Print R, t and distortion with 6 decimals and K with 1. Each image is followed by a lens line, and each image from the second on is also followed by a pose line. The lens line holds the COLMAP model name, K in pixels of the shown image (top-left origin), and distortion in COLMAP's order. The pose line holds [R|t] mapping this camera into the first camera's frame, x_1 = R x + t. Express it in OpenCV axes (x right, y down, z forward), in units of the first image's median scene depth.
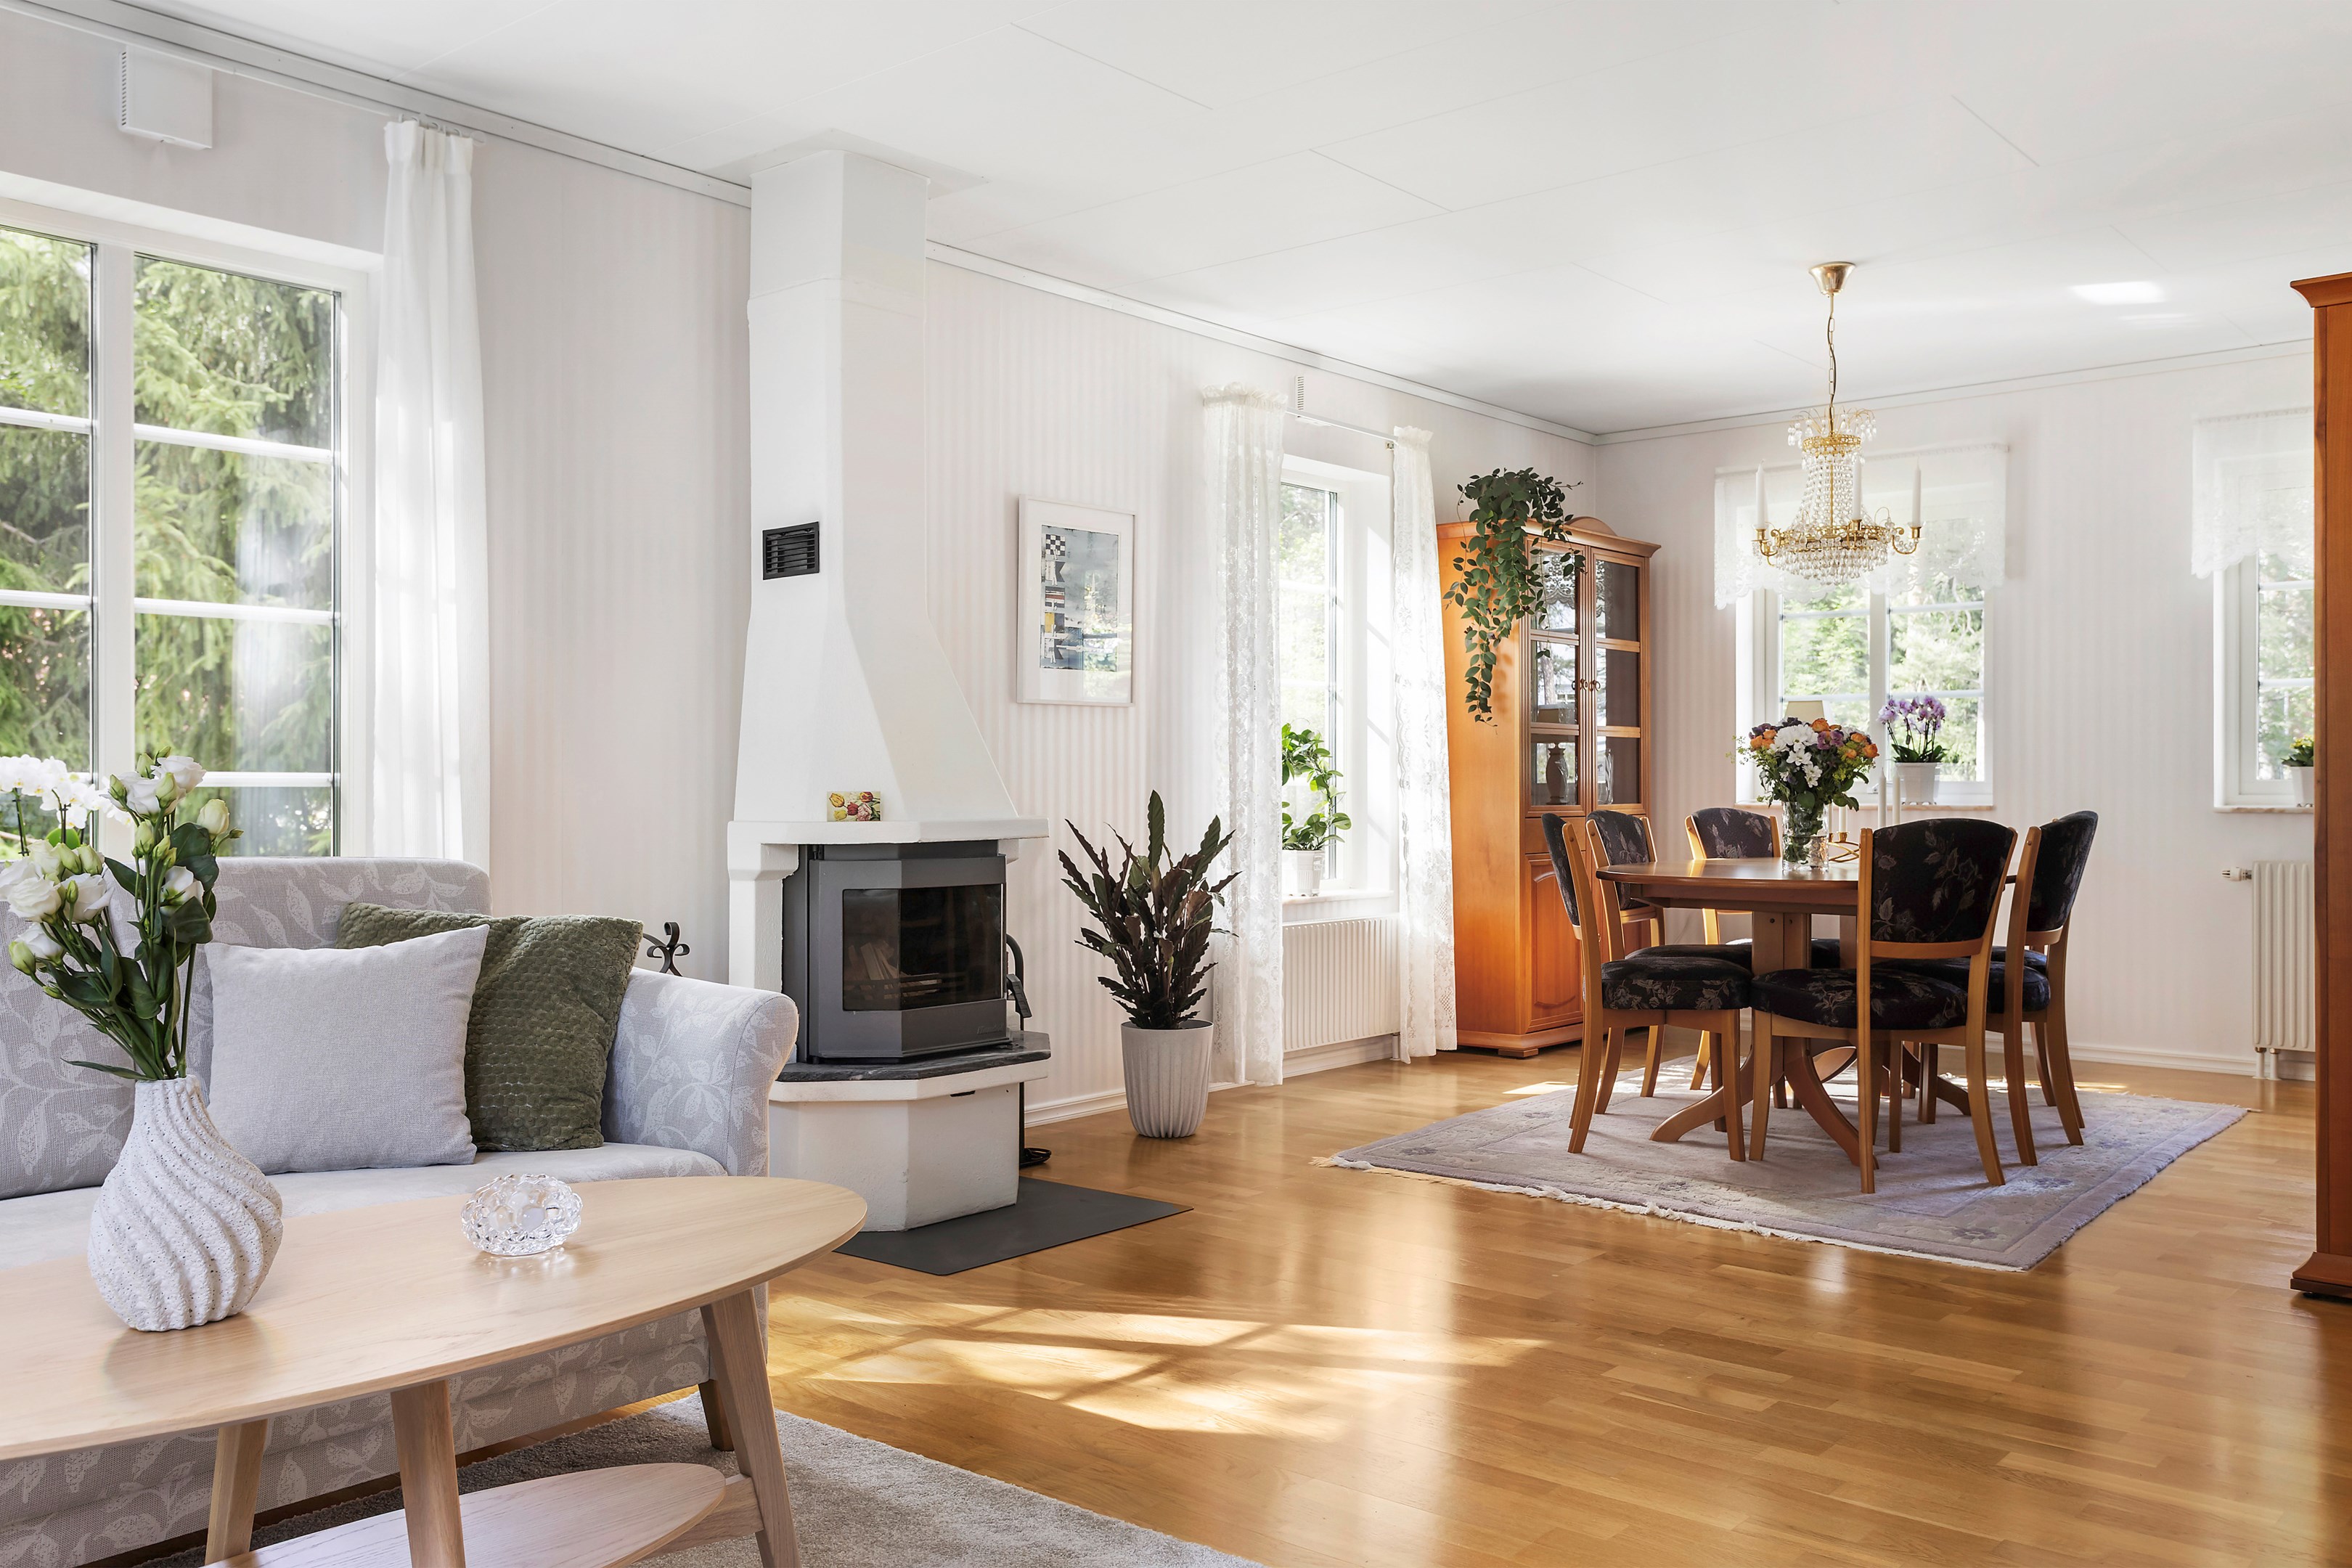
lens RADIAL K [[1898.8, 0, 1176.6], [0, 1898.8, 778.3], [0, 0, 1]] dist [0.005392, 0.003744]
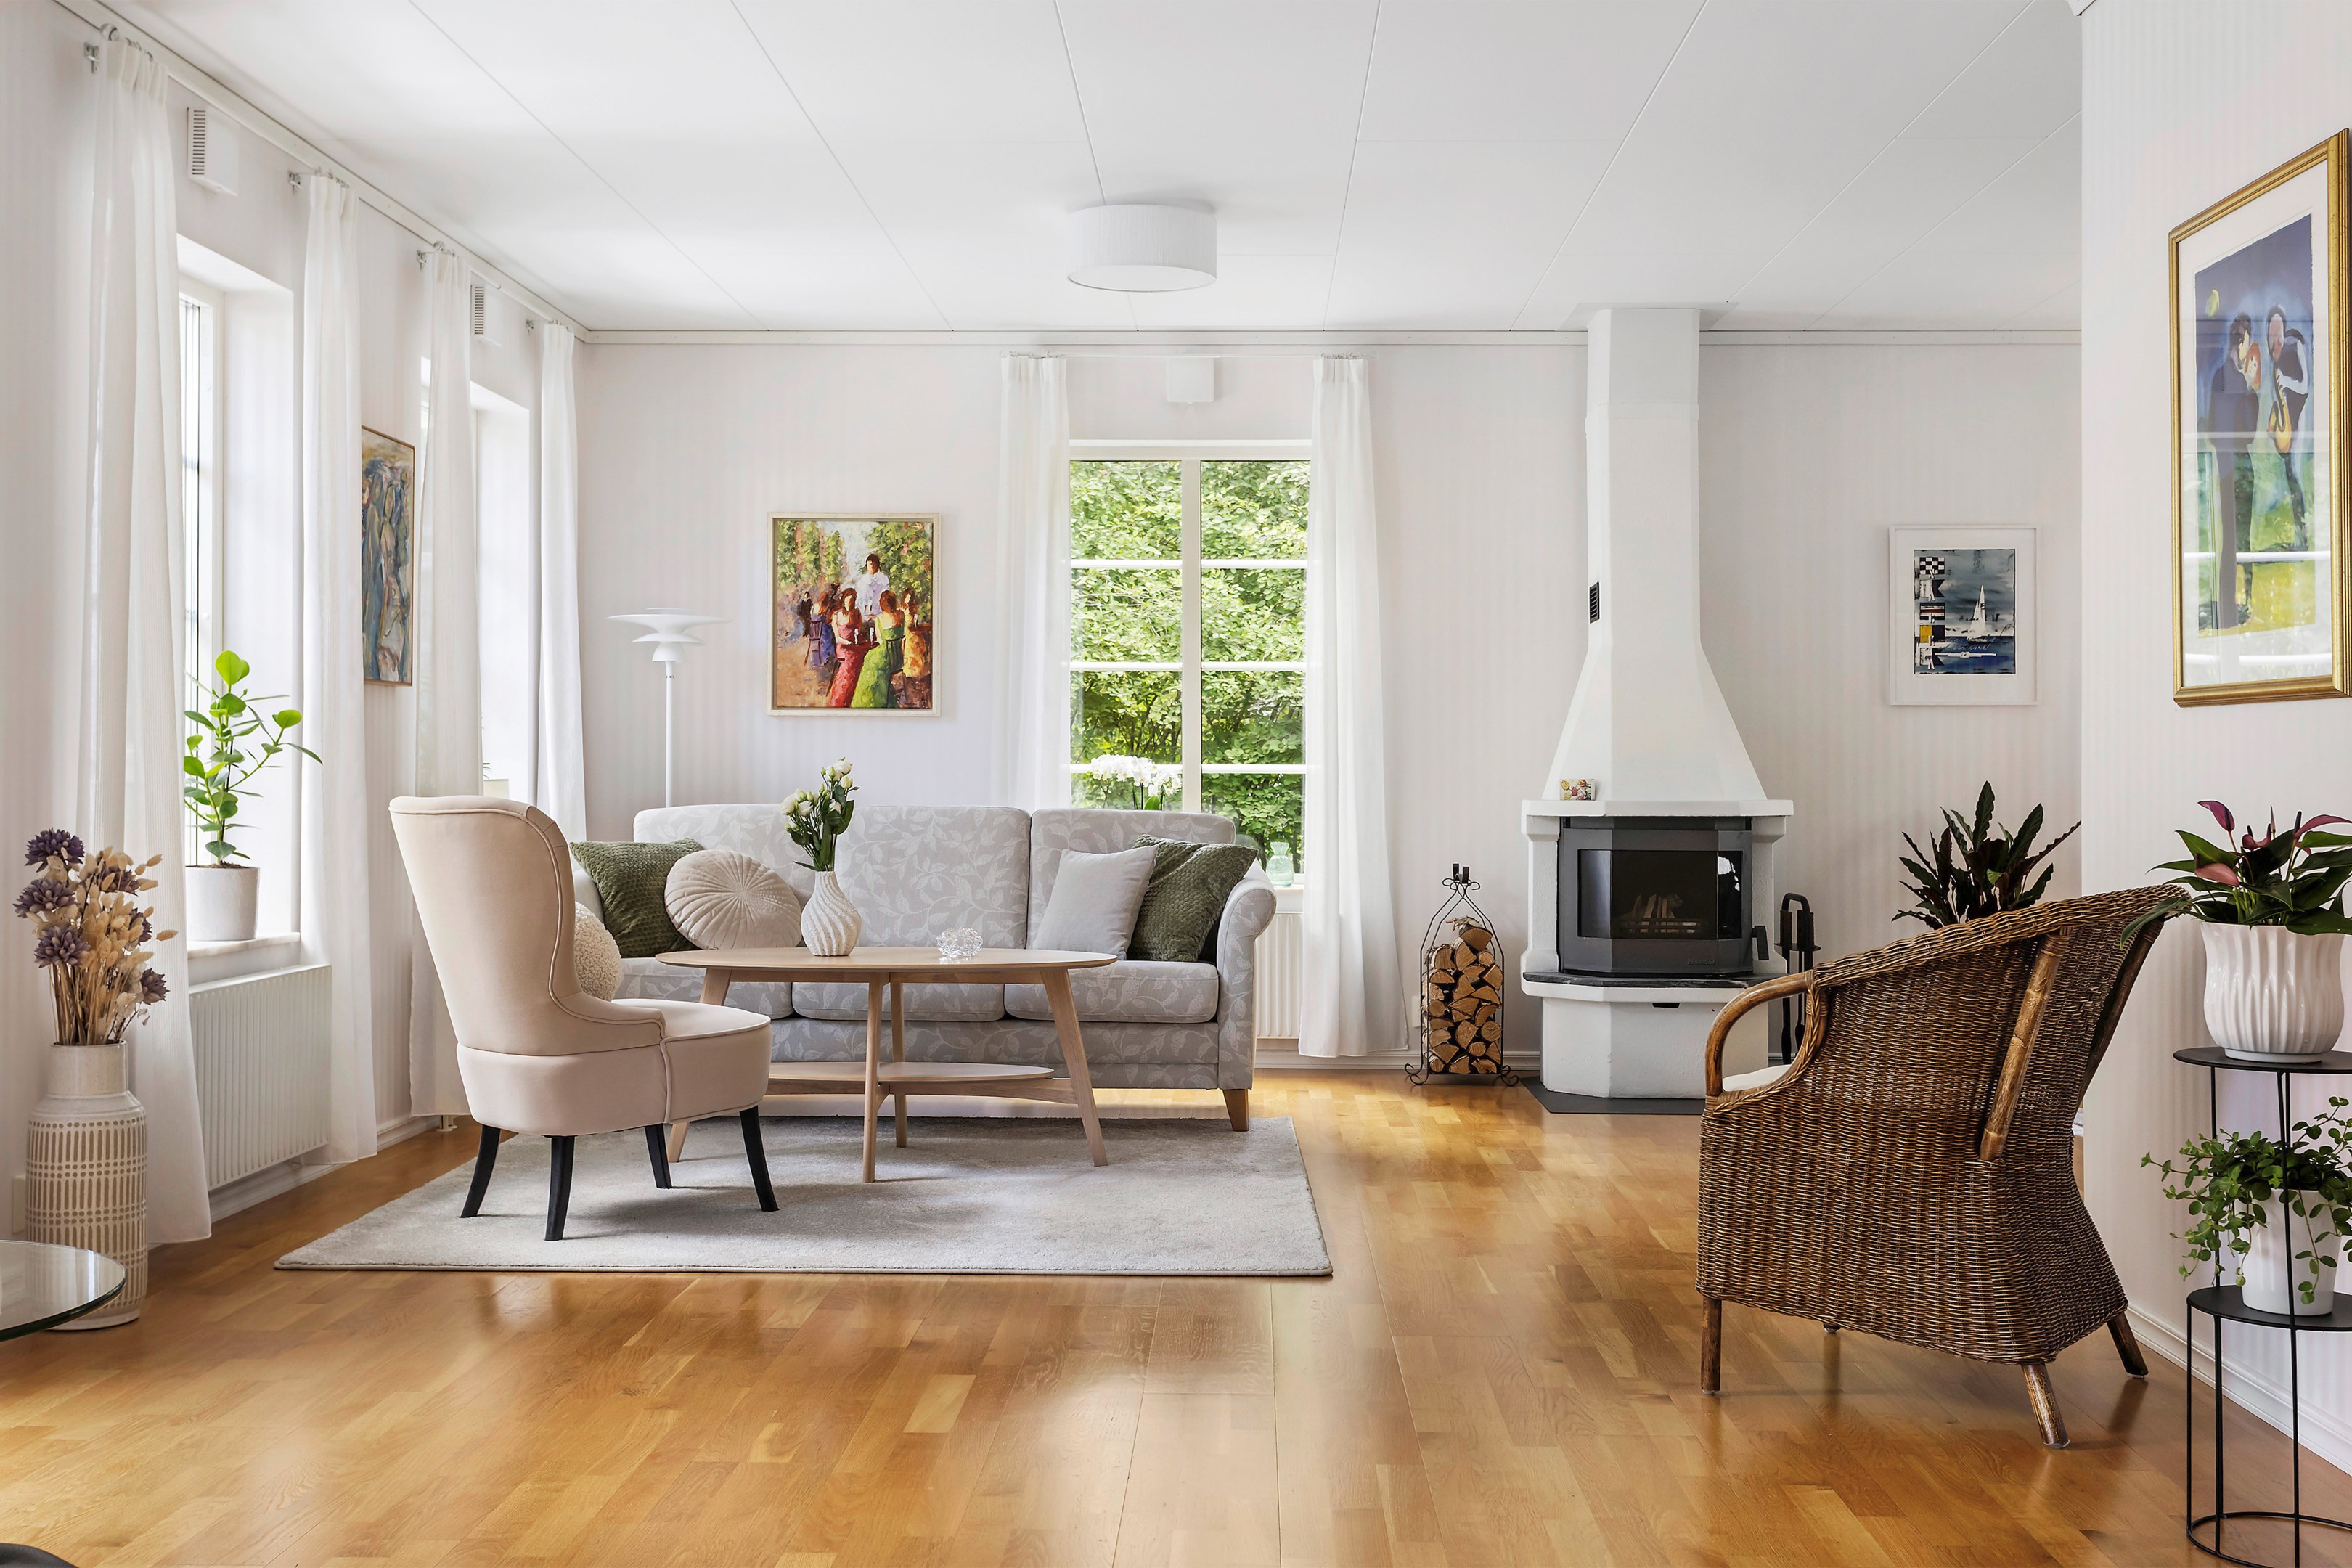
lens RADIAL K [[2445.9, 0, 1174.8], [0, 2445.9, 784.0], [0, 0, 1]] dist [0.002902, 0.000000]
pose [[0.626982, 0.009642, -0.778974, 1.035251], [-0.002993, 0.999946, 0.009968, -0.006507], [0.779028, -0.003919, 0.626977, -0.358468]]
